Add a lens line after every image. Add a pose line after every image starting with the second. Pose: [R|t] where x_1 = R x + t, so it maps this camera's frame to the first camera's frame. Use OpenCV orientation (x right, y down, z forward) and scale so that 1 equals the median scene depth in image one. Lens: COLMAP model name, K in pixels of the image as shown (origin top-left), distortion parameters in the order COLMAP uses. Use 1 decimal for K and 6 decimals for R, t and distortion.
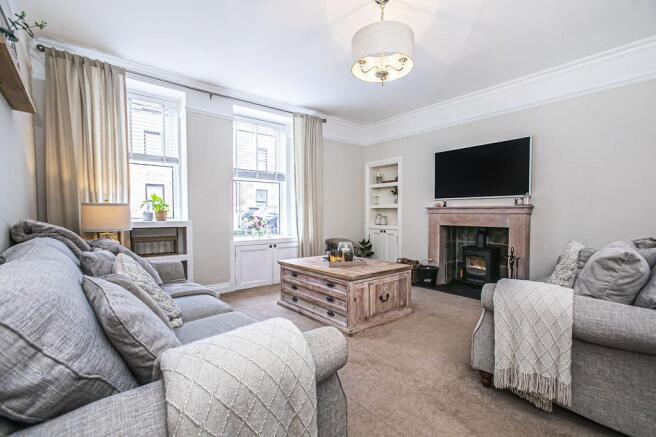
lens RADIAL K [[293.7, 0, 326.3], [0, 293.7, 222.4], [0, 0, 1]] dist [-0.010783, 0.000996]
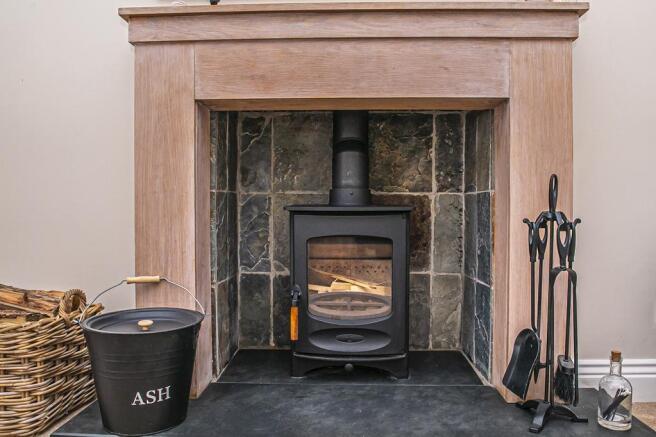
lens RADIAL K [[459.4, 0, 327.3], [0, 459.4, 218.2], [0, 0, 1]] dist [0.000321, 0.000370]
pose [[0.709034, -0.013068, 0.705053, 0.228901], [0.018922, 0.999821, -0.000498, 0.091869], [-0.704921, 0.013694, 0.709154, 0.714635]]
